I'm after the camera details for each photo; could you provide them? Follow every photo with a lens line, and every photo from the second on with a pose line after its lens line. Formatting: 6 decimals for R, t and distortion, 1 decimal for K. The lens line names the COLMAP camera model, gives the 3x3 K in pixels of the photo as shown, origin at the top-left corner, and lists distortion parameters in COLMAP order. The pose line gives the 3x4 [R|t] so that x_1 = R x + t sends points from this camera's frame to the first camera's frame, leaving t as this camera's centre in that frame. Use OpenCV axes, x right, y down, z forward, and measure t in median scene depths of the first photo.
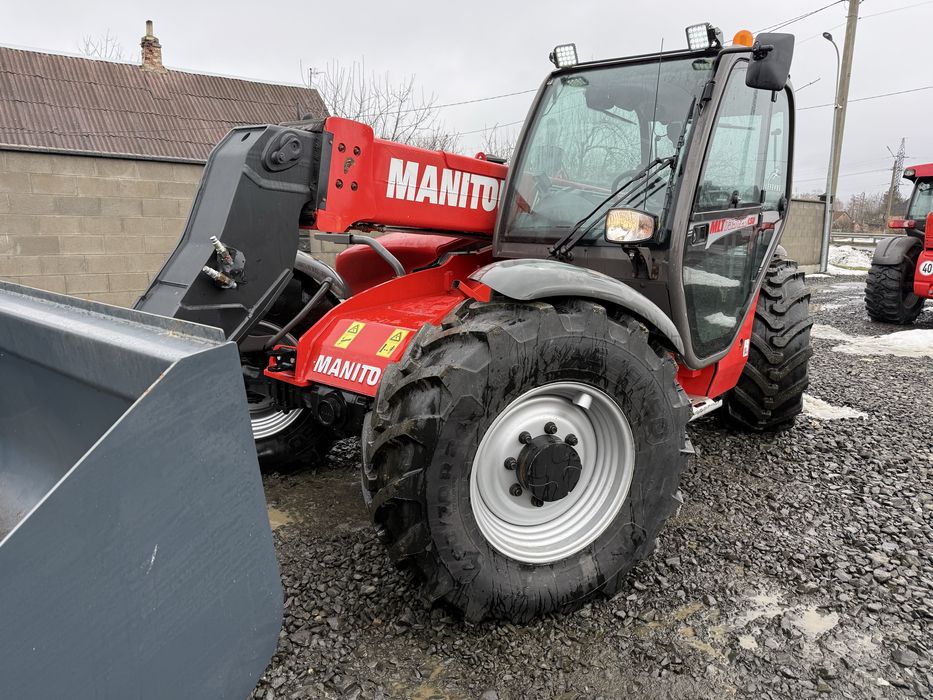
lens RADIAL K [[648.8, 0, 465.2], [0, 648.8, 348.9], [0, 0, 1]] dist [0.062054, -0.062102]
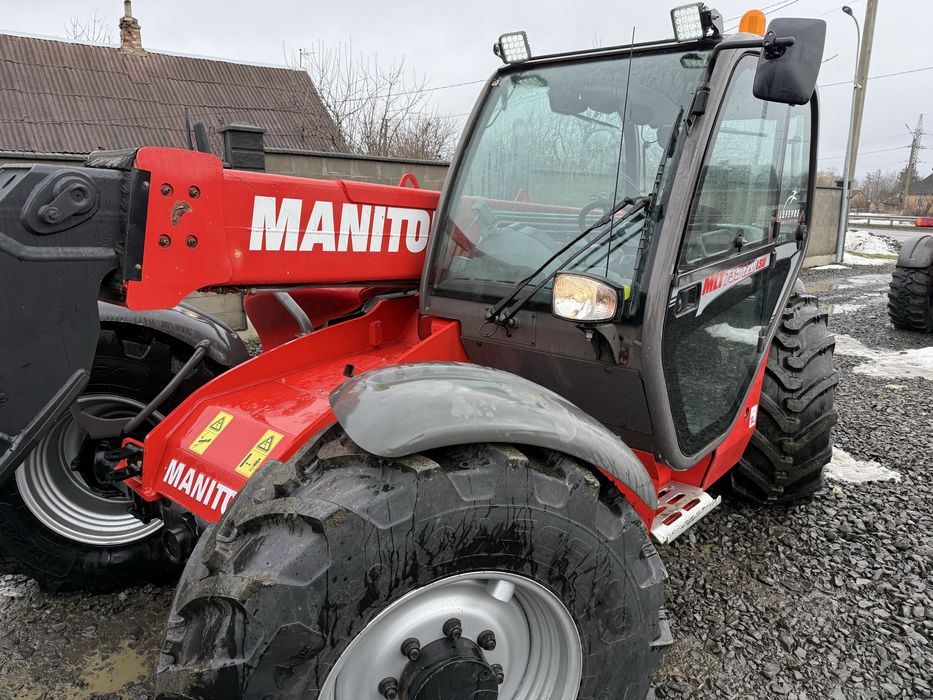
lens RADIAL K [[648.8, 0, 460.1], [0, 648.8, 346.1], [0, 0, 1]] dist [0.062054, -0.062102]
pose [[0.999815, -0.000232, -0.019242, 0.106344], [0.000734, 0.999659, 0.026095, -0.125202], [0.019230, -0.026104, 0.999474, 0.239856]]
